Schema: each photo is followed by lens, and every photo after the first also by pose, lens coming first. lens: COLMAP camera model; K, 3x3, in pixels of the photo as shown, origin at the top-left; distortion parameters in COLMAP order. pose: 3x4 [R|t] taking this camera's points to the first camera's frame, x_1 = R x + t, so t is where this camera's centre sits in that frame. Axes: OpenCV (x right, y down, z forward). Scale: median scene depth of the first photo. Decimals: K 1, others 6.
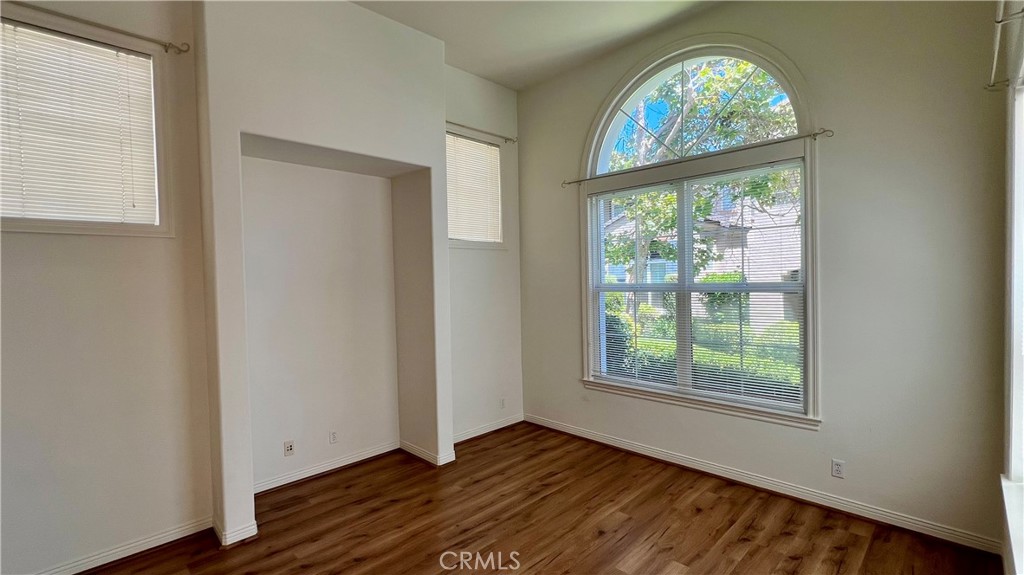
lens RADIAL K [[457.1, 0, 512.2], [0, 457.1, 287.6], [0, 0, 1]] dist [0.010325, 0.000011]
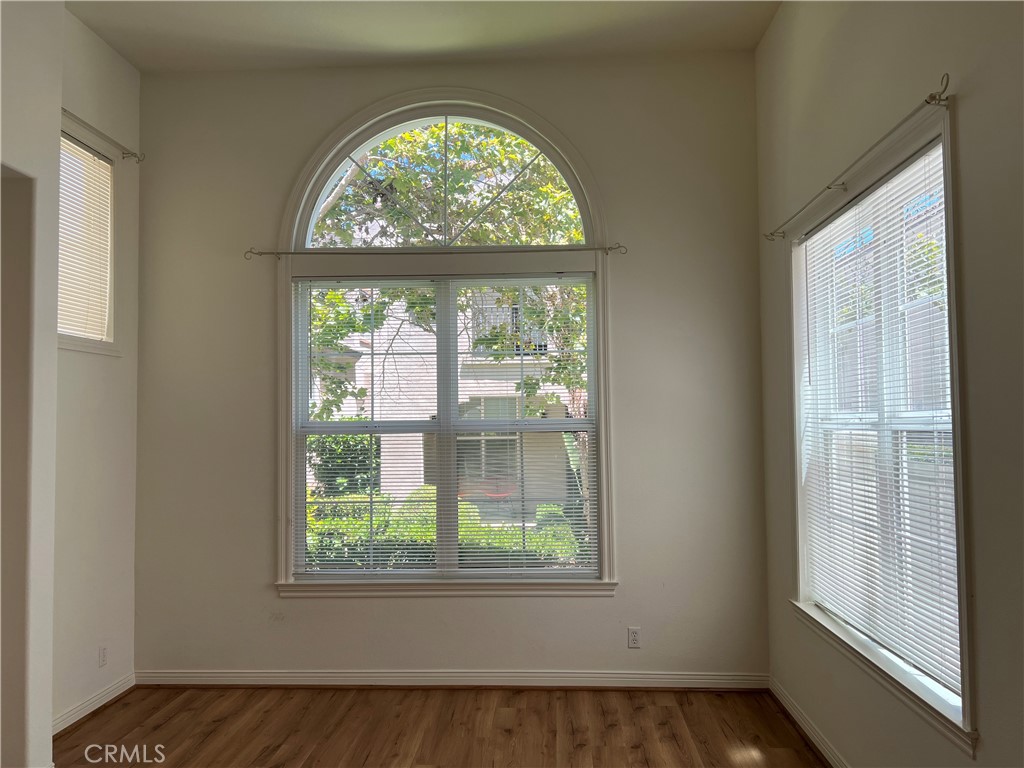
lens RADIAL K [[767.8, 0, 511.3], [0, 767.8, 385.6], [0, 0, 1]] dist [0.049010, -0.010700]
pose [[0.747627, 0.045757, 0.662541, -0.368038], [0.005842, 0.997132, -0.075457, 0.028771], [-0.664093, 0.060284, 0.745216, 0.045556]]
